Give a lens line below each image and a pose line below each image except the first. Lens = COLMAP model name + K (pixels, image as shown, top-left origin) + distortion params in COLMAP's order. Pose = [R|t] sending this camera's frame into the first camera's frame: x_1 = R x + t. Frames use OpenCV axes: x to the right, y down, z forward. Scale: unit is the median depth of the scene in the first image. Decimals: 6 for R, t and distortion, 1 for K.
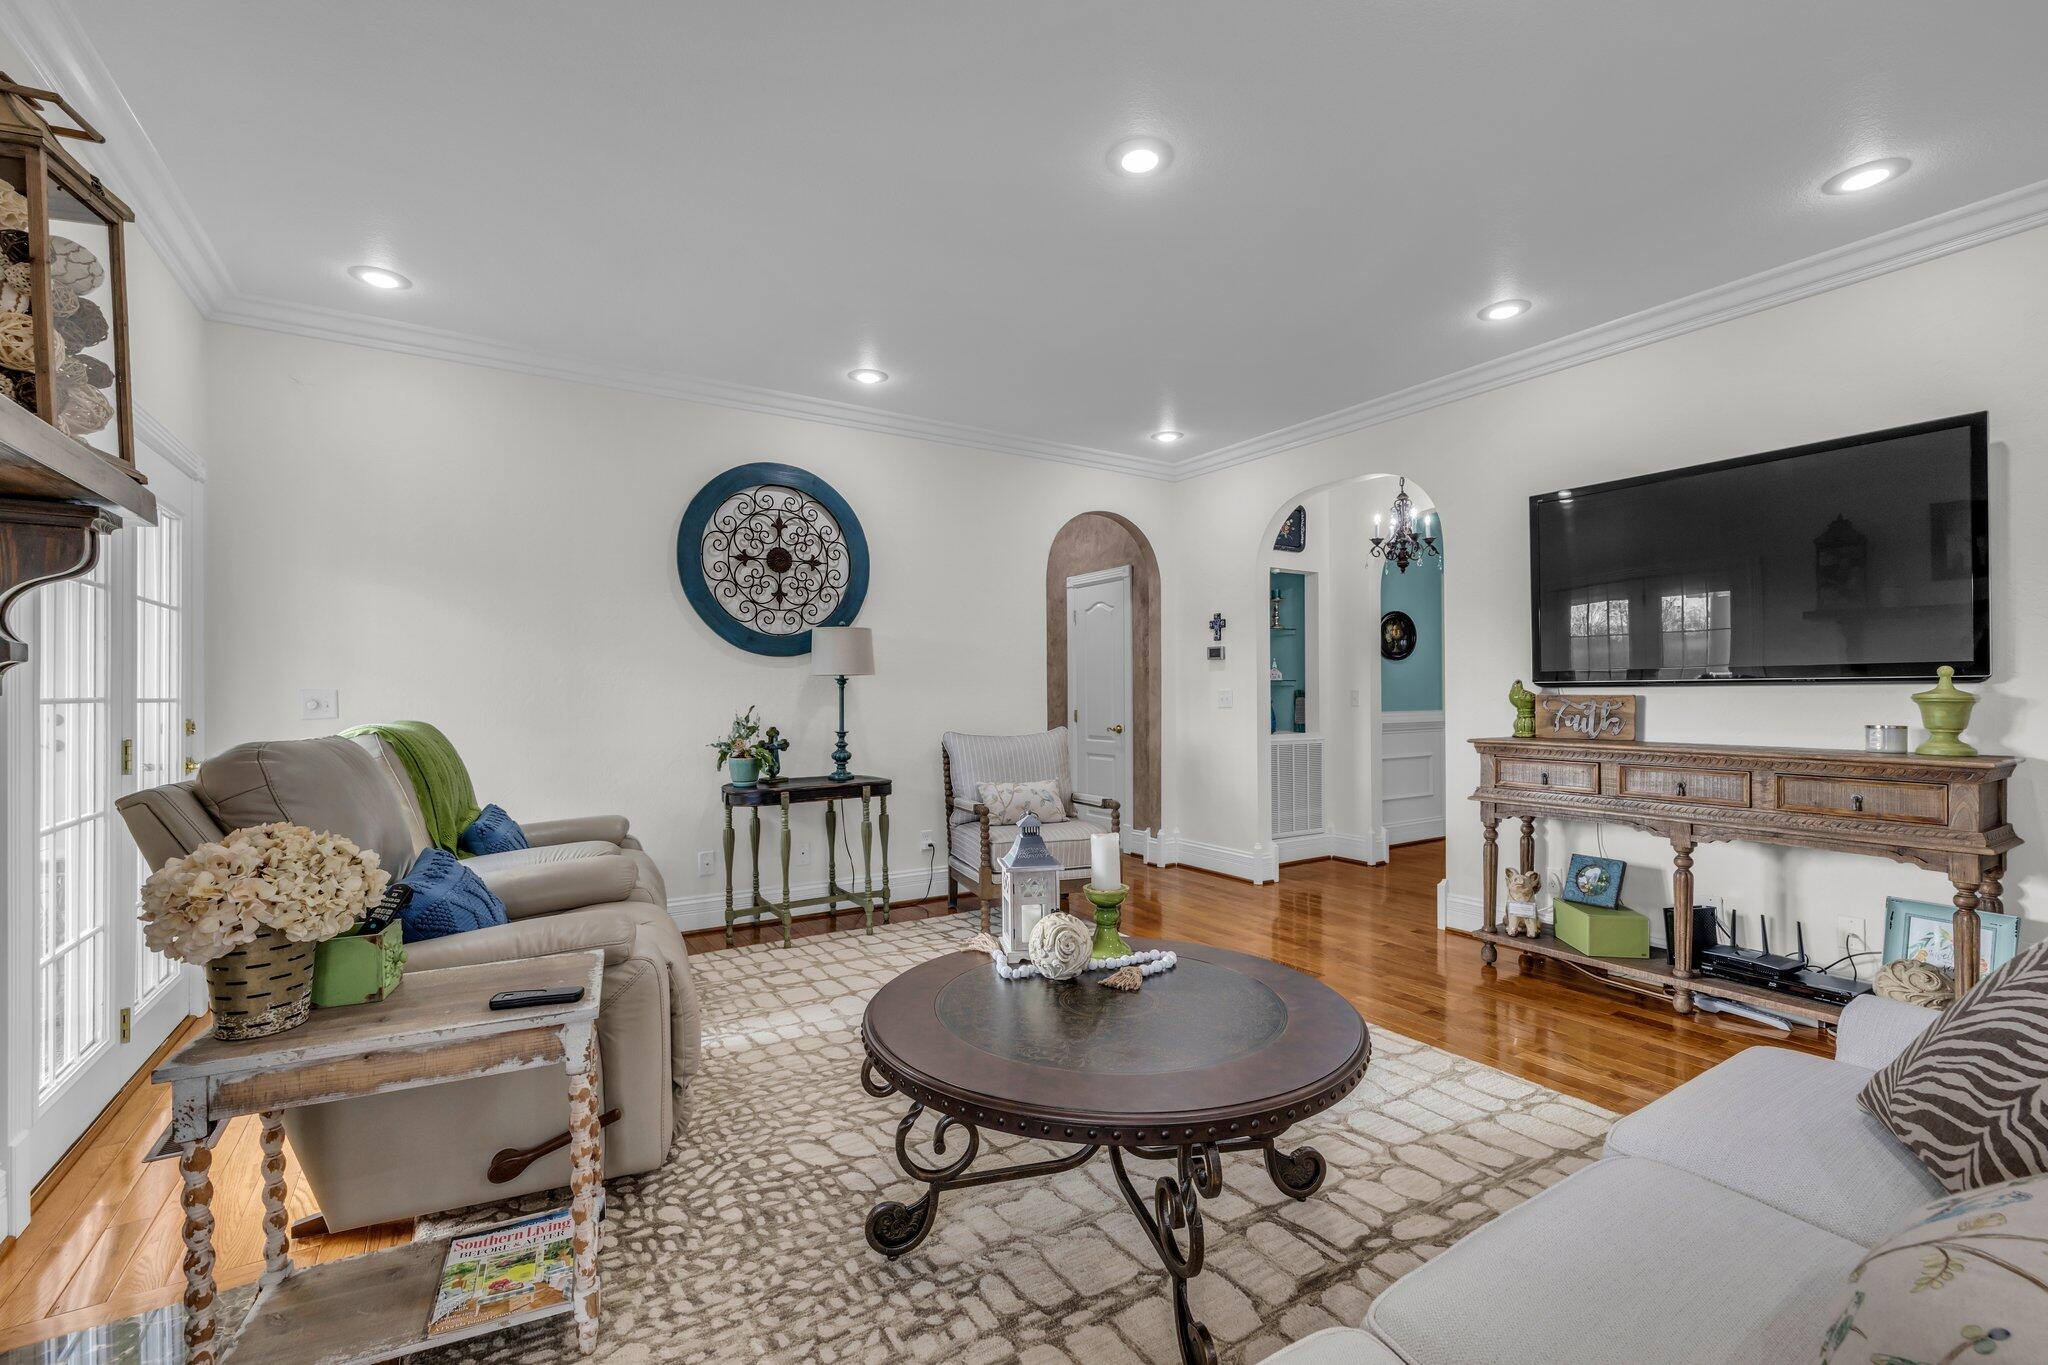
lens RADIAL K [[873.7, 0, 1025.6], [0, 873.7, 692.3], [0, 0, 1]] dist [-0.002596, 0.000275]
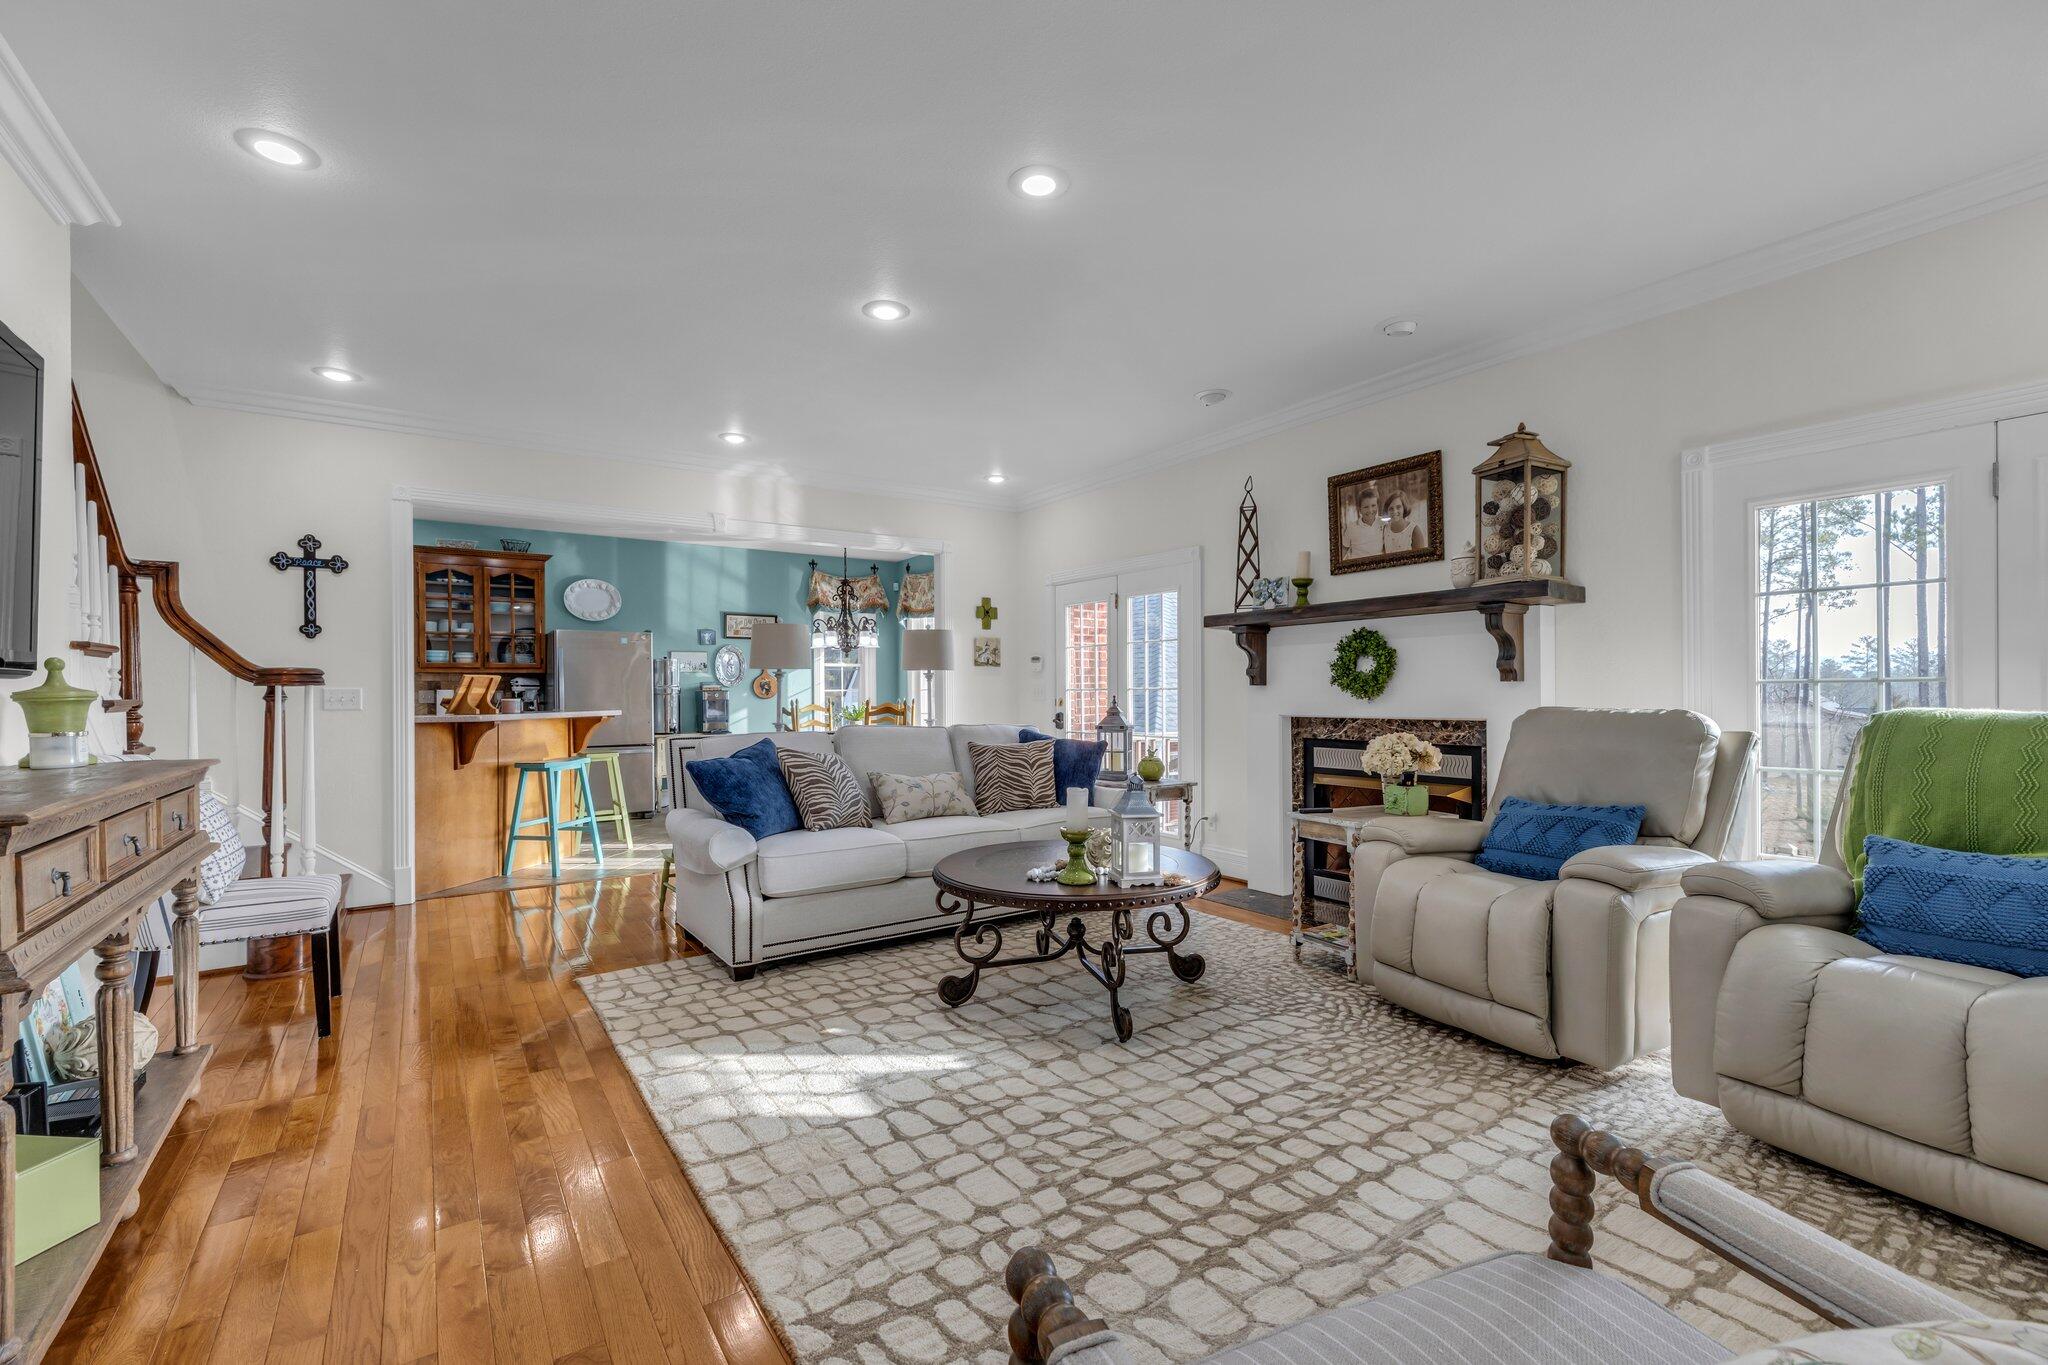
lens RADIAL K [[873.7, 0, 1023.4], [0, 873.7, 688.5], [0, 0, 1]] dist [-0.002596, 0.000275]
pose [[-0.999443, 0.010171, -0.031780, 0.106888], [0.010389, 0.999923, -0.006718, 0.009054], [0.031710, -0.007045, -0.999472, 1.166530]]
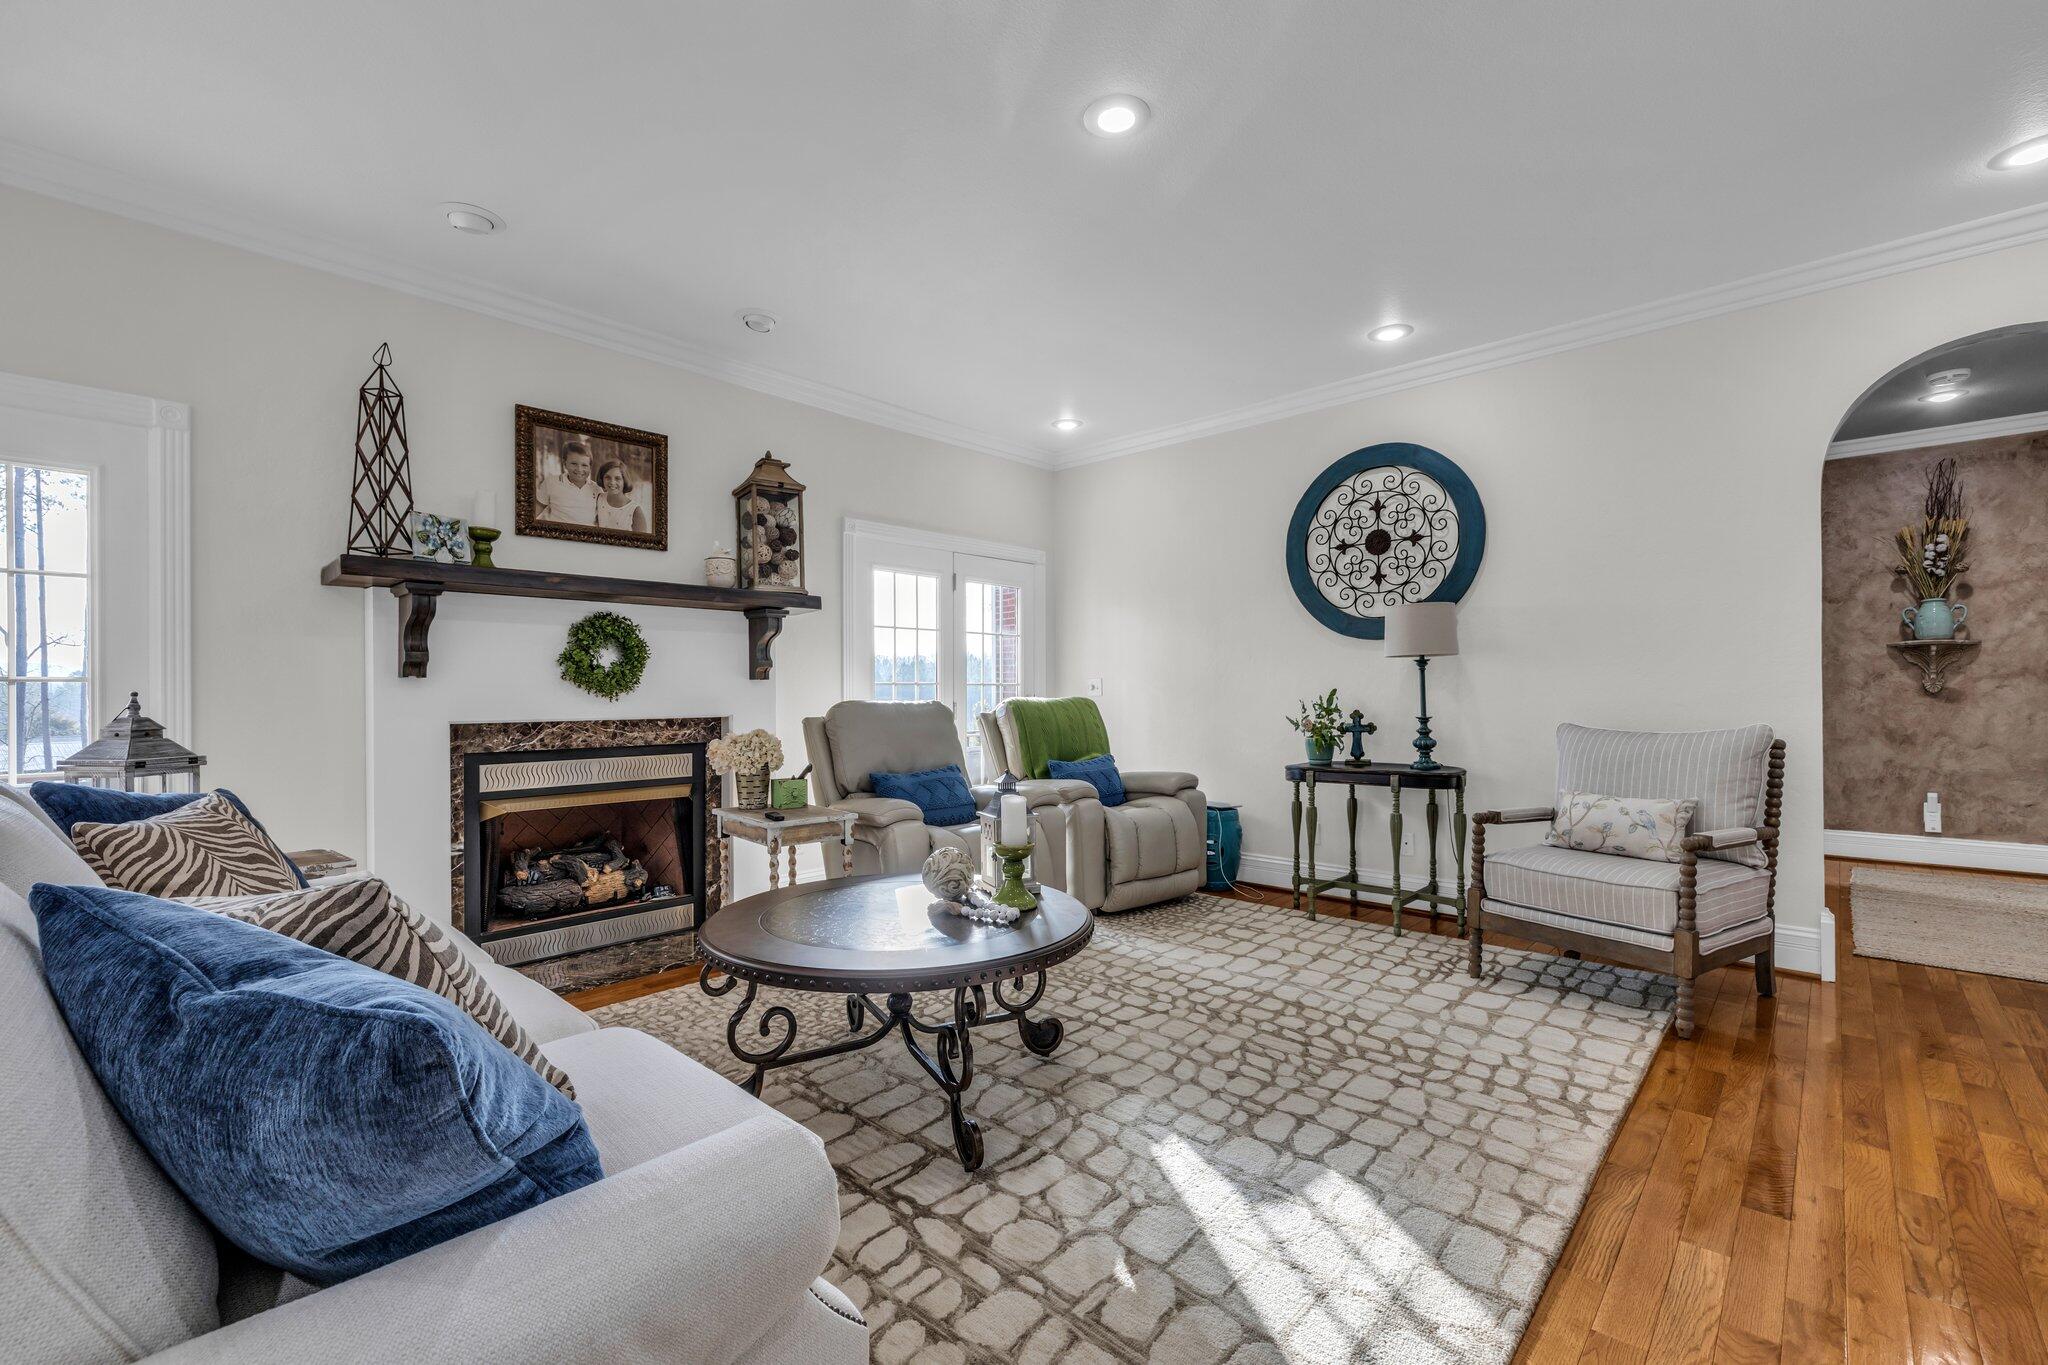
lens RADIAL K [[873.7, 0, 1021.4], [0, 873.7, 692.2], [0, 0, 1]] dist [-0.002596, 0.000275]
pose [[0.248719, 0.002707, -0.968572, 0.588779], [0.005822, 0.999974, 0.004290, 0.012544], [0.968558, -0.006706, 0.248696, 0.367522]]
